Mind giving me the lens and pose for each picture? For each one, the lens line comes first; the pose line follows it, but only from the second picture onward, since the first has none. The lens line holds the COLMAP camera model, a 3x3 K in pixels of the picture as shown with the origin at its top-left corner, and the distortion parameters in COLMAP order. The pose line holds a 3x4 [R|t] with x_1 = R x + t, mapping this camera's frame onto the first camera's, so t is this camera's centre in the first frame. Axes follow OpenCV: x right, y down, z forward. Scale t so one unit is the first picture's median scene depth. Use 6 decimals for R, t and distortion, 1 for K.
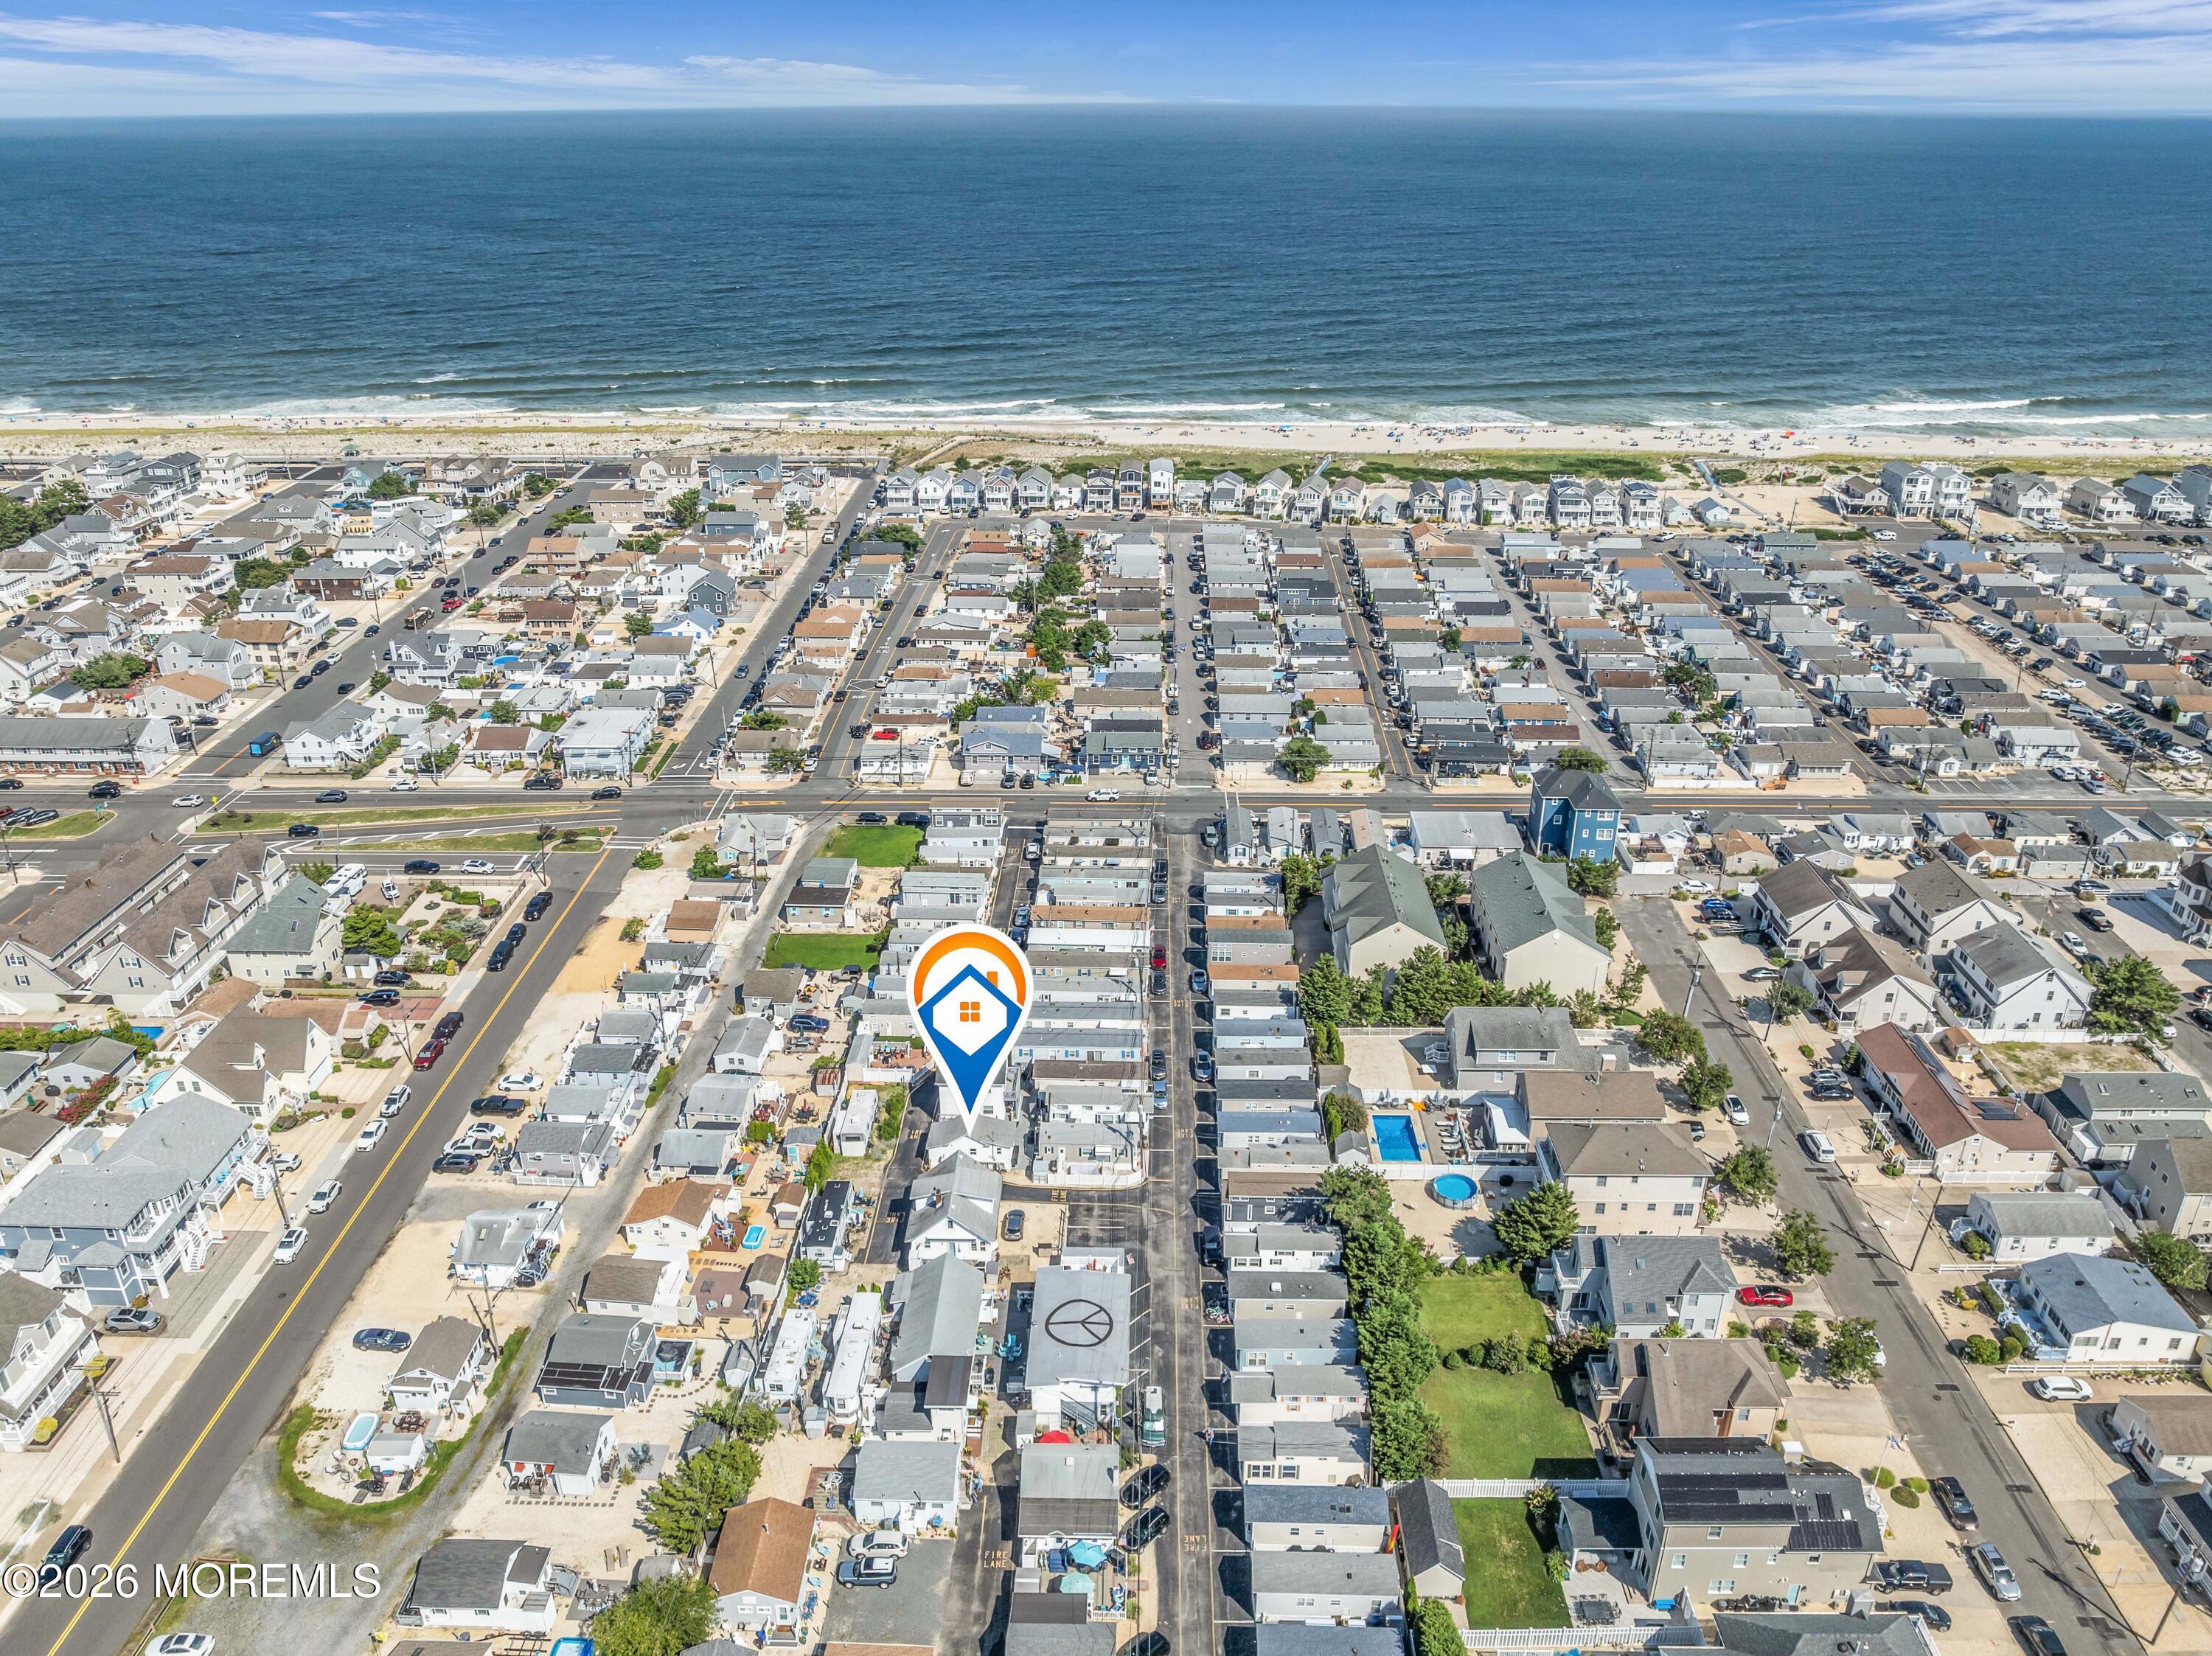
lens RADIAL K [[1619.2, 0, 1089.2], [0, 1619.2, 667.0], [0, 0, 1]] dist [-0.043029, 0.015986]
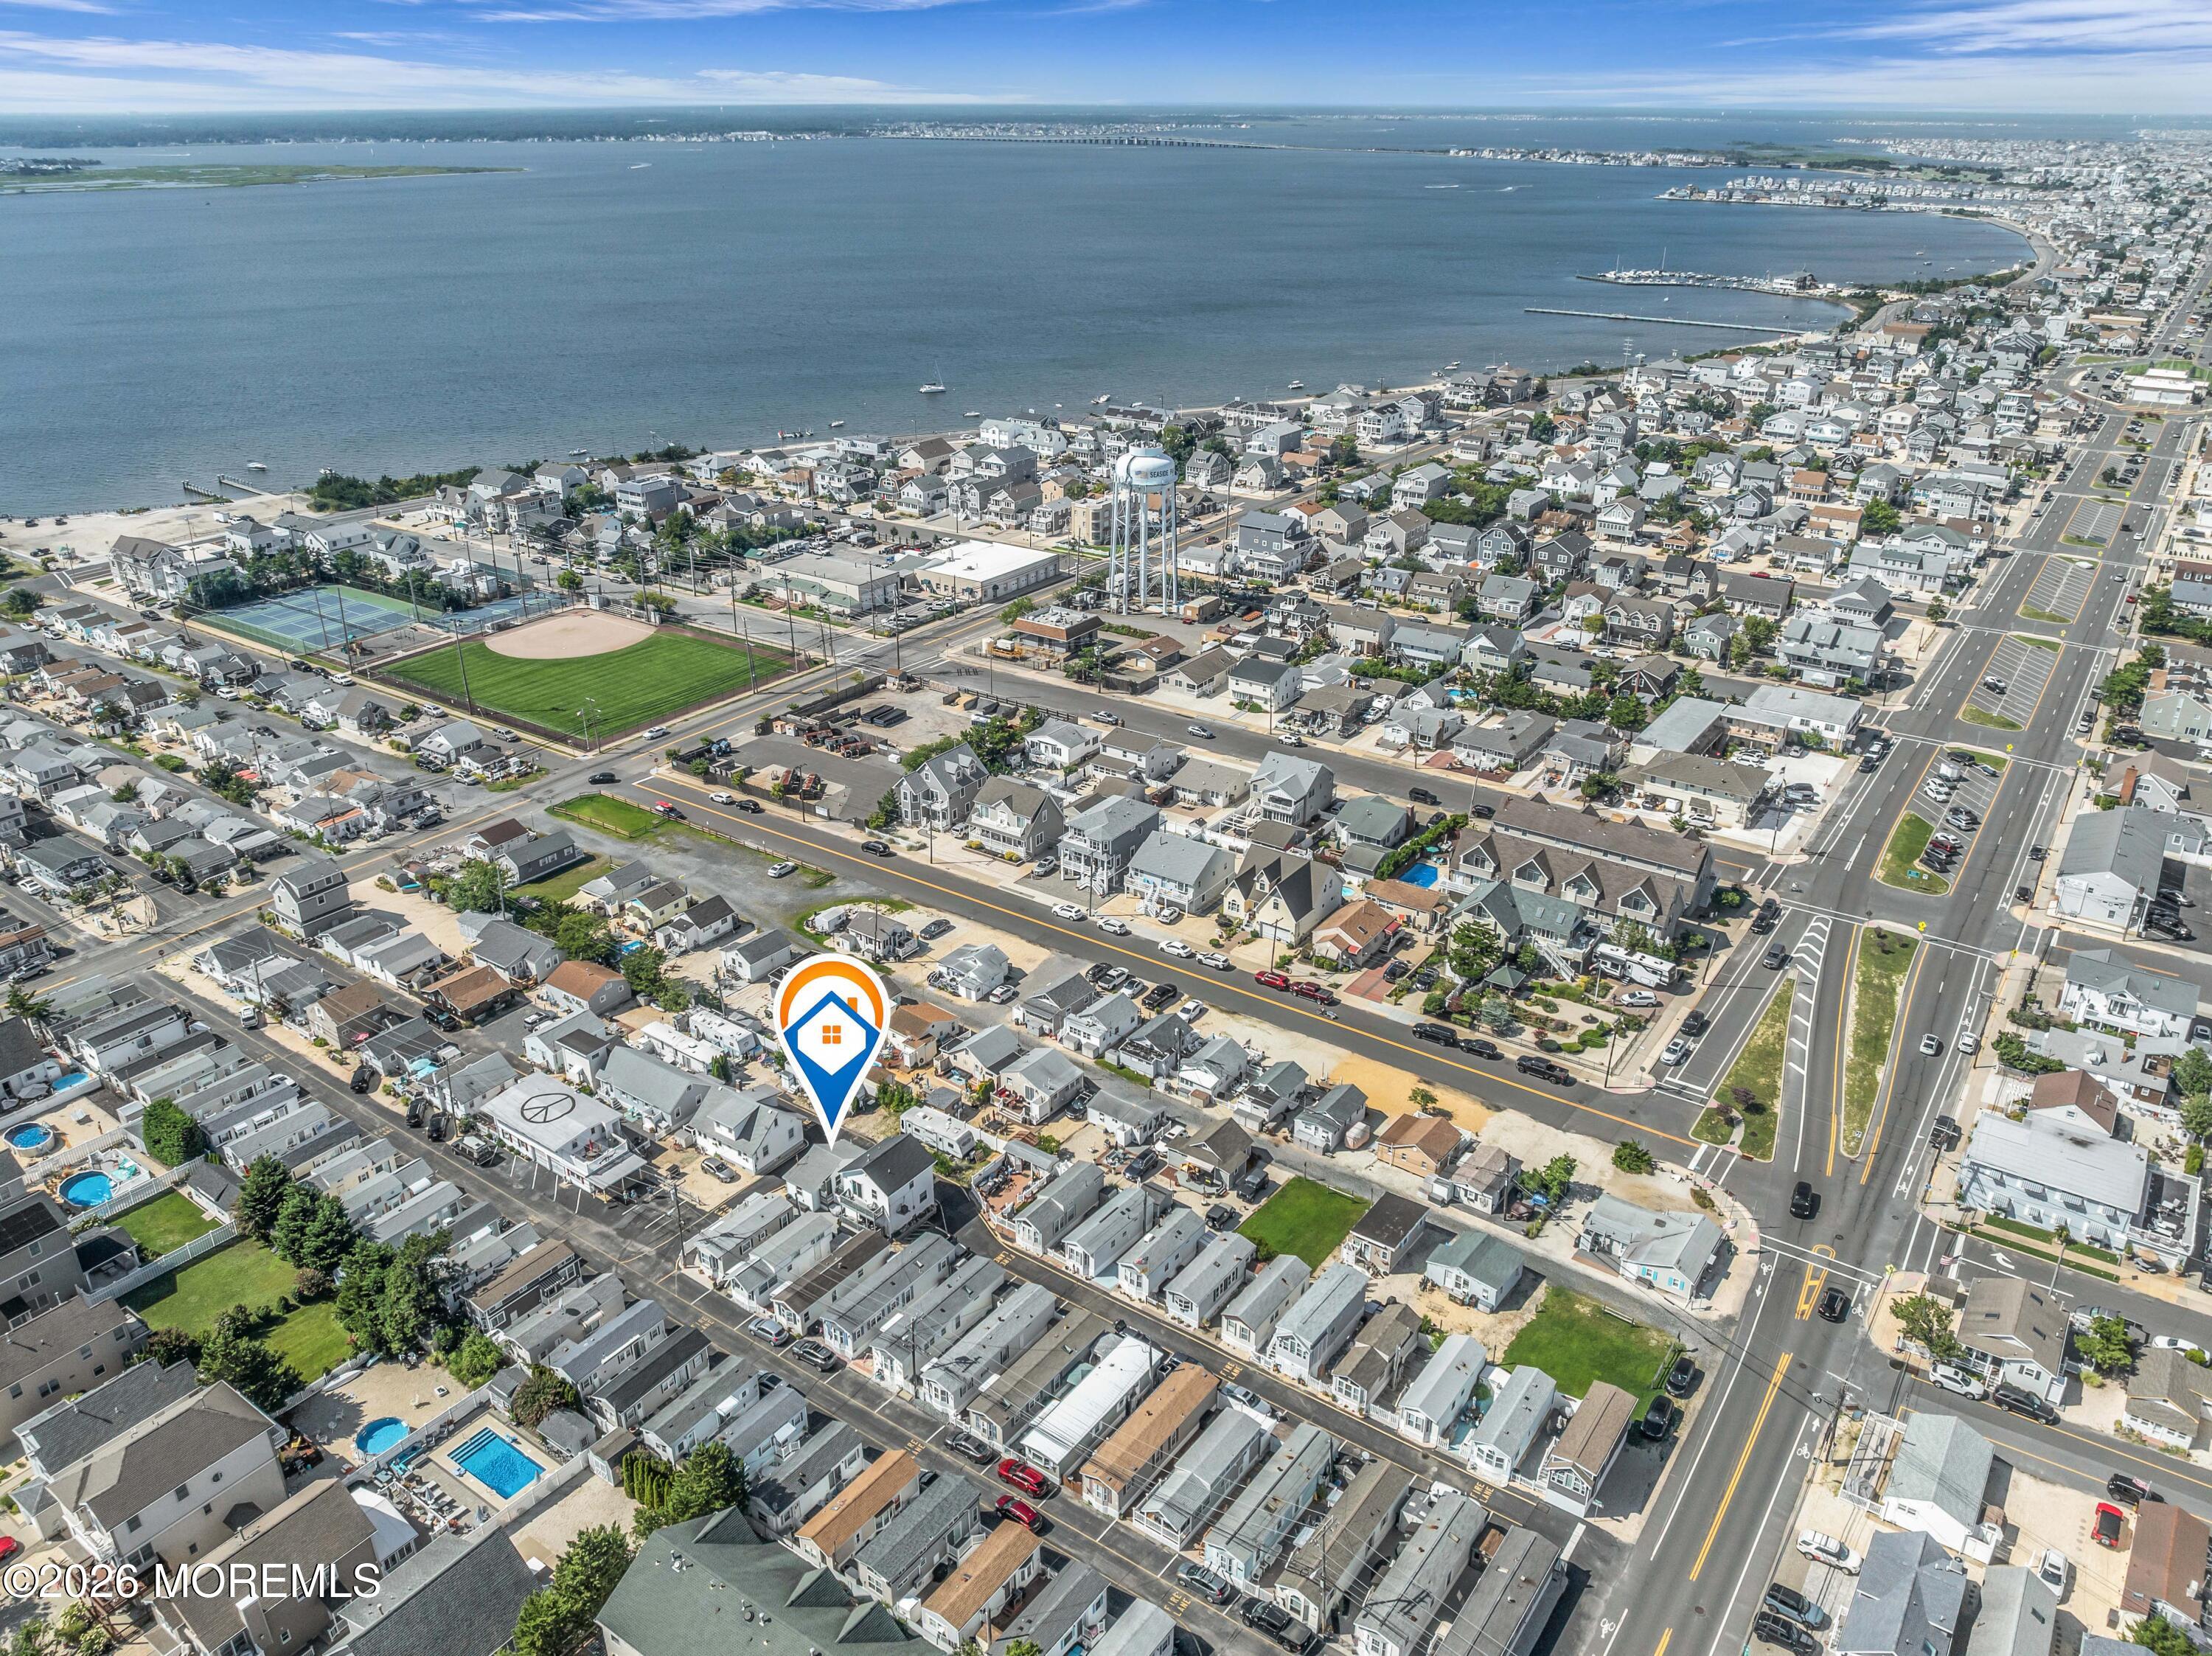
lens RADIAL K [[1619.2, 0, 1135.5], [0, 1619.2, 827.2], [0, 0, 1]] dist [-0.043029, 0.015986]
pose [[-0.536477, 0.353006, -0.766537, 0.314710], [-0.288039, 0.777175, 0.559494, -0.299387], [0.793238, 0.520948, -0.315257, 0.821719]]
